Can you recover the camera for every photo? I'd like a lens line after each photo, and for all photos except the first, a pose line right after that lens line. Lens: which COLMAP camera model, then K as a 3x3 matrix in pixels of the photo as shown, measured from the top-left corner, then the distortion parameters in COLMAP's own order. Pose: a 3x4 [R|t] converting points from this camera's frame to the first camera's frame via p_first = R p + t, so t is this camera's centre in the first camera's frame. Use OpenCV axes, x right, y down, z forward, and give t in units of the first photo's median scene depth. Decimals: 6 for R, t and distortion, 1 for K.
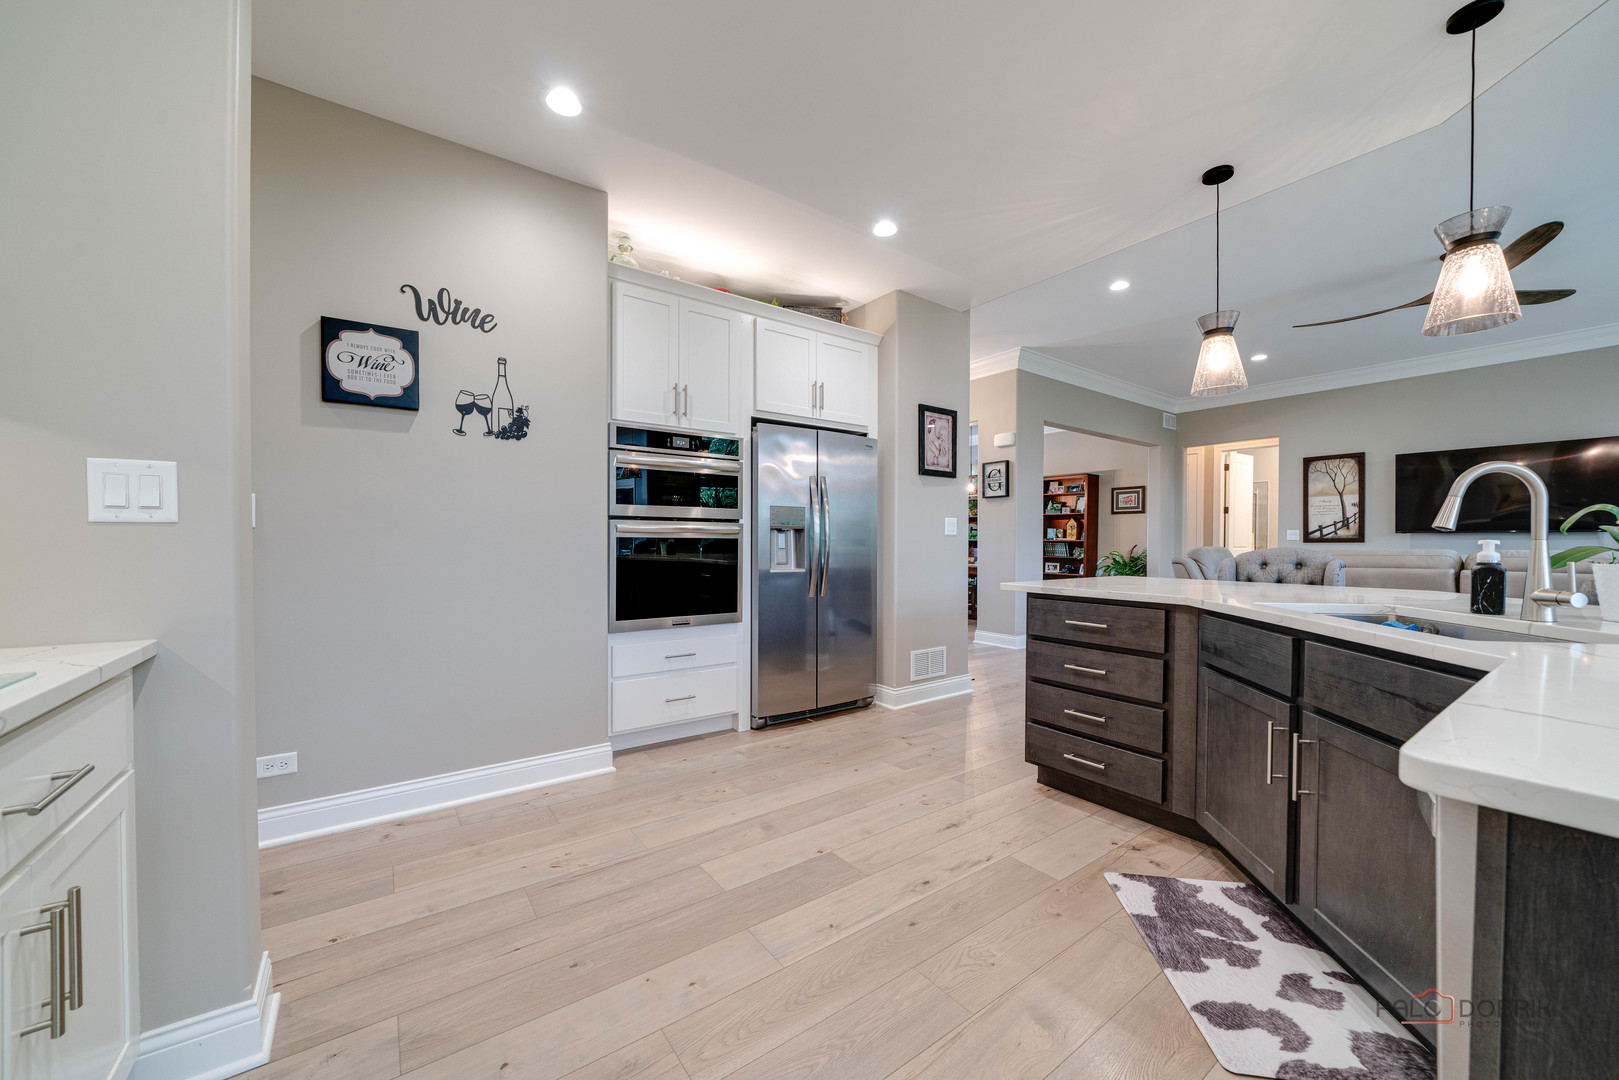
lens RADIAL K [[612.9, 0, 810.4], [0, 612.9, 549.7], [0, 0, 1]] dist [-0.008239, -0.000112]
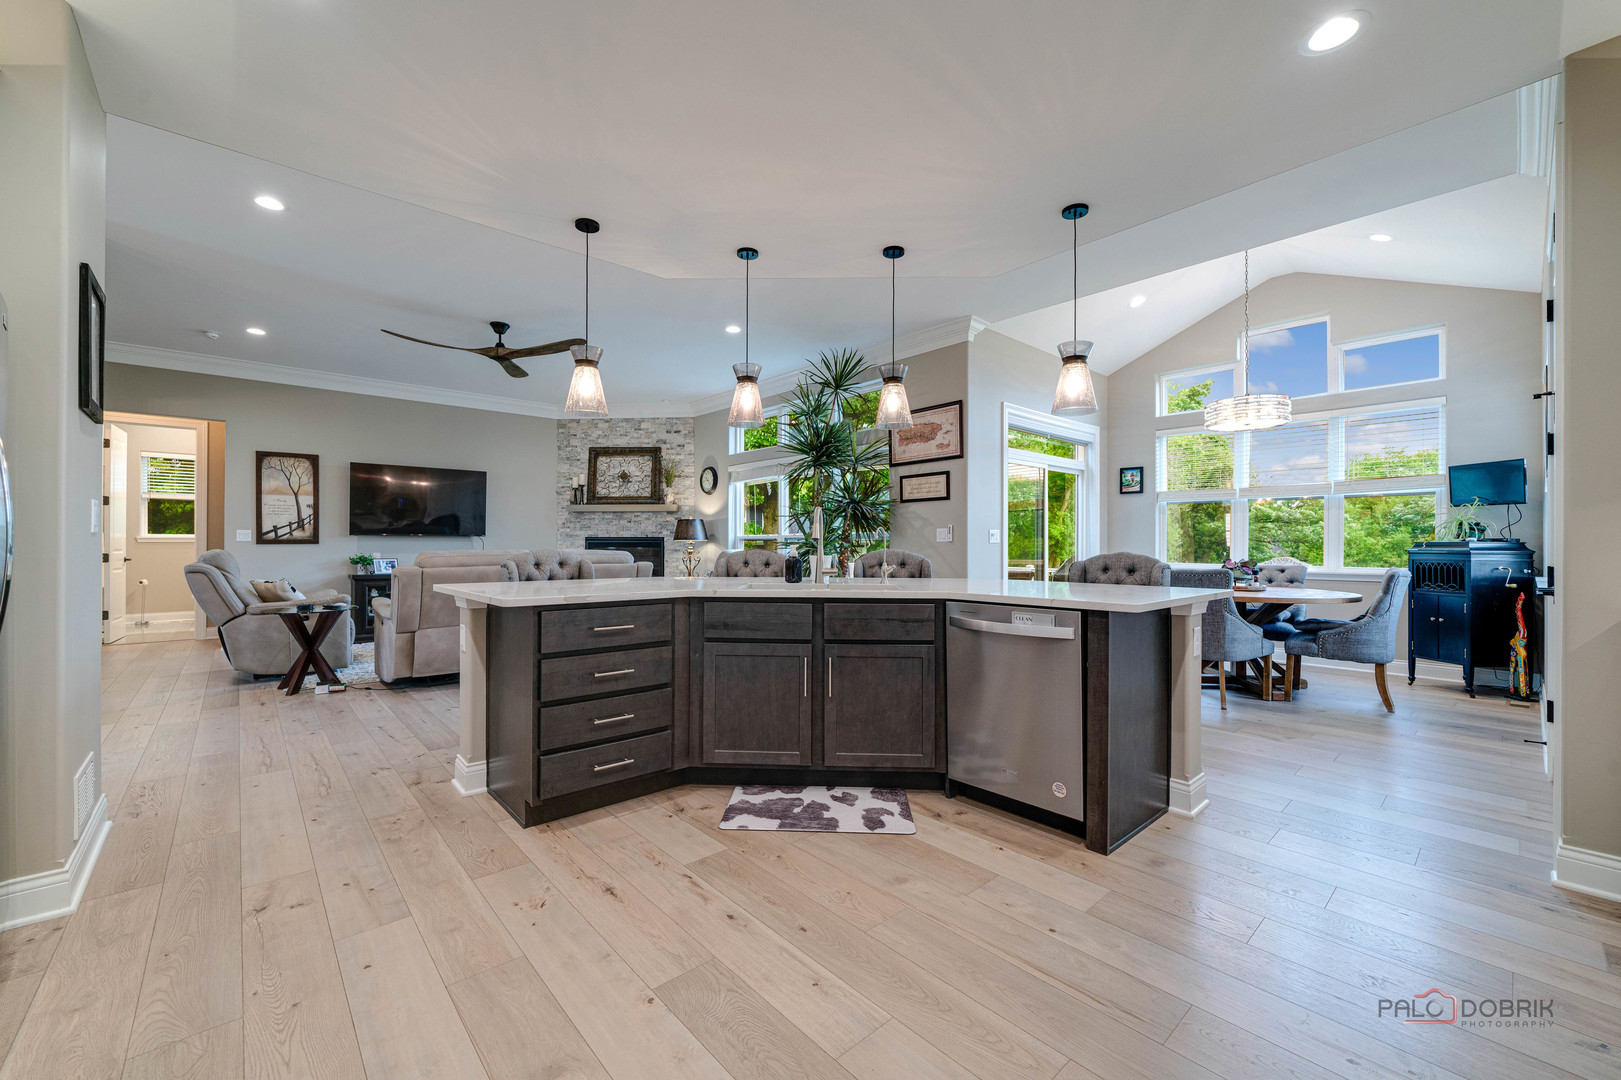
lens RADIAL K [[649.1, 0, 801.5], [0, 649.1, 546.9], [0, 0, 1]] dist [-0.007729, 0.000234]
pose [[-0.105901, -0.007464, 0.994349, -0.585455], [0.011477, 0.999896, 0.008728, -0.016227], [-0.994310, 0.012336, -0.105804, 0.732563]]
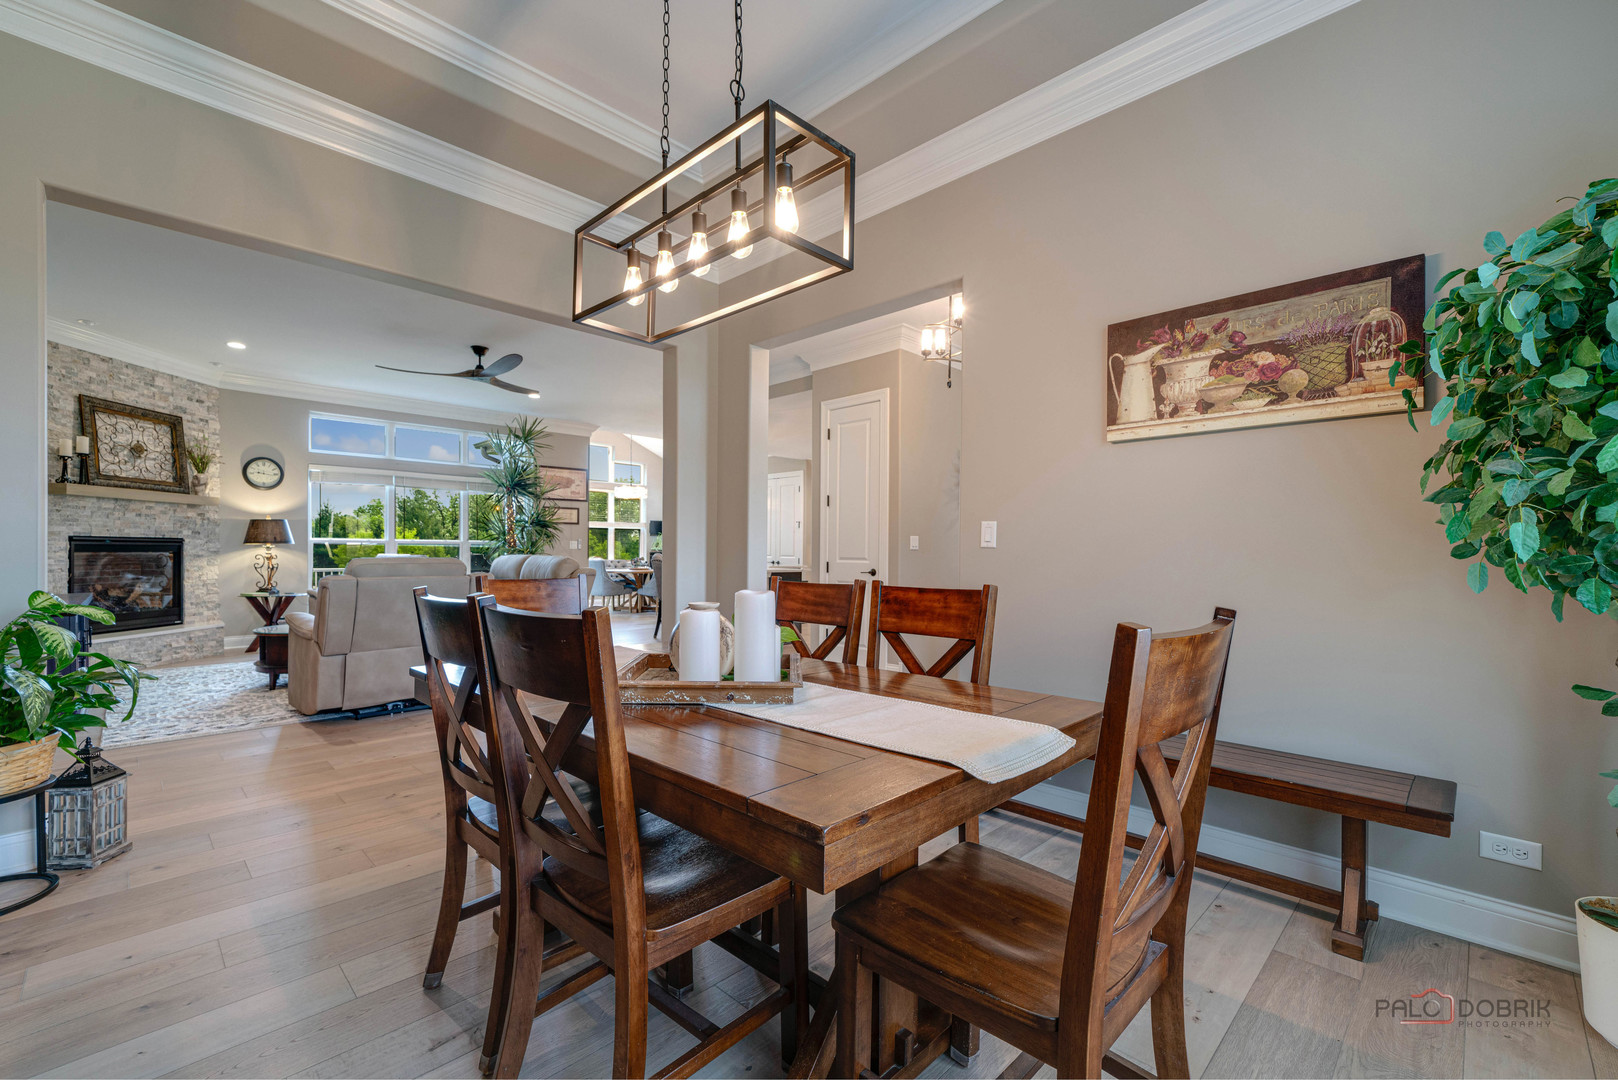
lens RADIAL K [[686.0, 0, 800.8], [0, 686.0, 550.7], [0, 0, 1]] dist [-0.004233, -0.000146]
pose [[-0.986249, -0.013714, -0.164694, 0.815906], [-0.015362, 0.999844, 0.008737, -0.055120], [0.164549, 0.011147, -0.986306, 3.868193]]
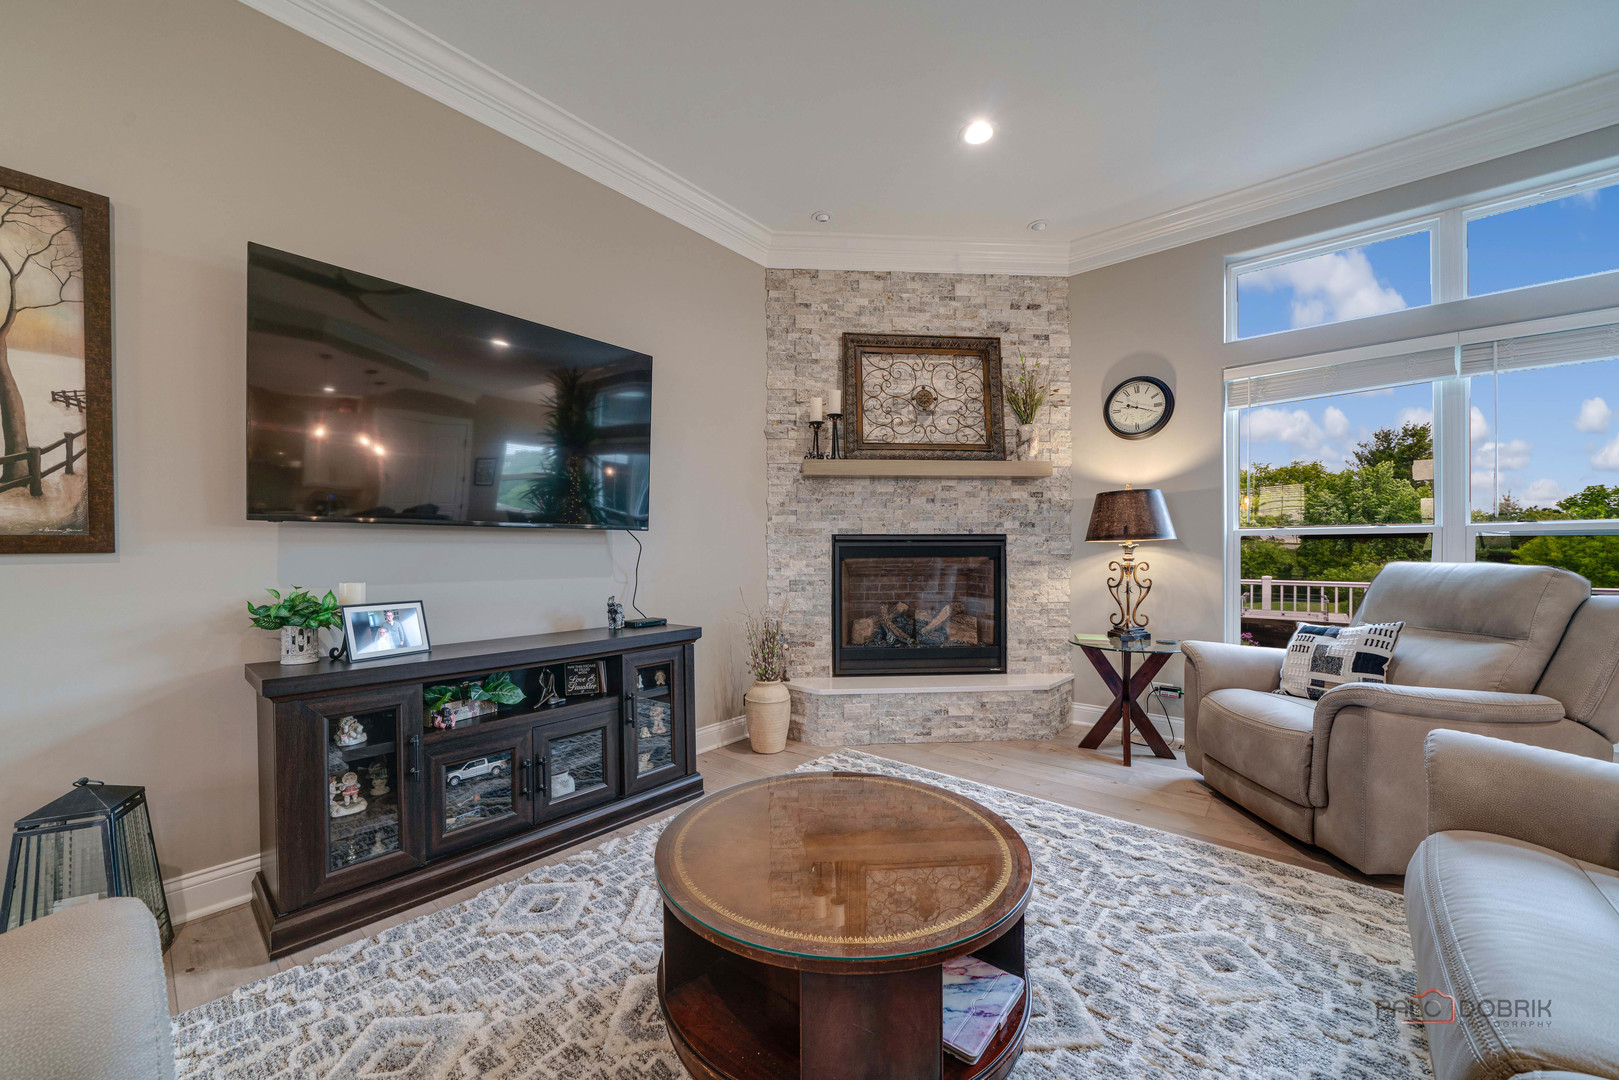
lens RADIAL K [[625.0, 0, 809.0], [0, 625.0, 552.0], [0, 0, 1]] dist [-0.000135, -0.000001]
pose [[-0.243114, -0.007682, 0.969967, 1.366093], [0.013201, 0.999850, 0.011227, -0.026000], [-0.969908, 0.015534, -0.242976, 1.827703]]
